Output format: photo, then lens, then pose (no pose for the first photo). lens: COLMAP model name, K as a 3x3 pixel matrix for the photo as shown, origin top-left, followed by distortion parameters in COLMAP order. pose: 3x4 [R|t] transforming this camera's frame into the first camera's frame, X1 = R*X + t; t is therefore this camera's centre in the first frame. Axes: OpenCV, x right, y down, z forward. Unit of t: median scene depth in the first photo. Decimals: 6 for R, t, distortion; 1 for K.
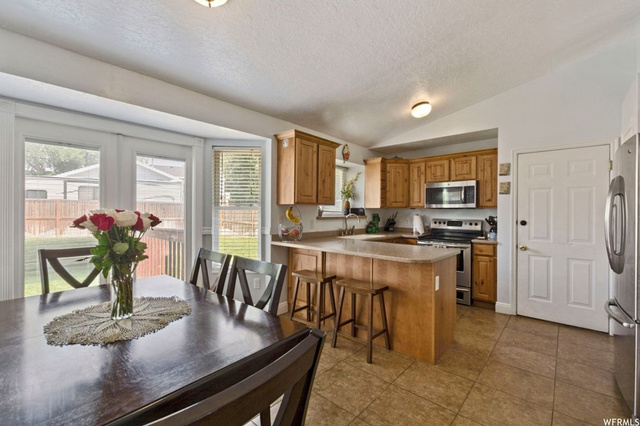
lens RADIAL K [[286.1, 0, 319.6], [0, 286.1, 211.5], [0, 0, 1]] dist [0.009934, -0.002287]
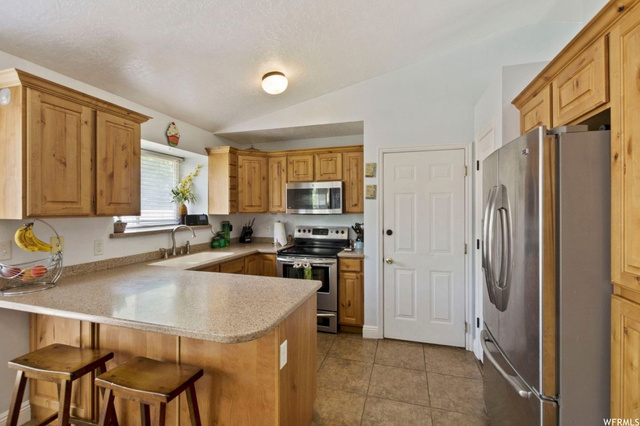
lens RADIAL K [[286.1, 0, 325.5], [0, 286.1, 209.5], [0, 0, 1]] dist [0.009934, -0.002287]
pose [[0.906758, -0.012596, 0.421463, 0.162966], [0.009469, 0.999910, 0.009510, -0.039123], [-0.421544, -0.004632, 0.906796, 0.285709]]
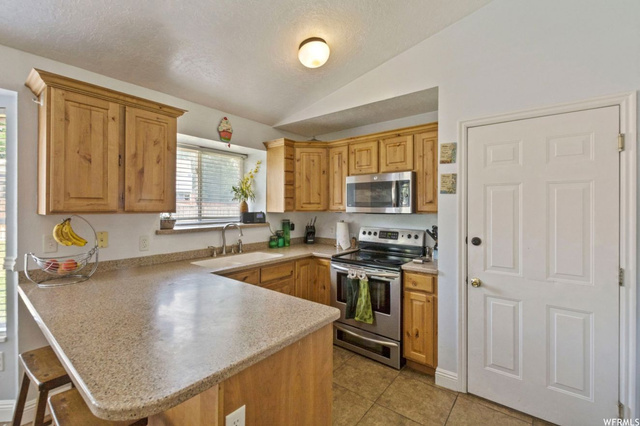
lens RADIAL K [[286.1, 0, 321.8], [0, 286.1, 206.6], [0, 0, 1]] dist [0.009934, -0.002287]
pose [[0.998458, -0.005826, 0.055213, 0.343453], [0.005684, 0.999980, 0.002719, -0.036020], [-0.055227, -0.002401, 0.998471, 0.406124]]
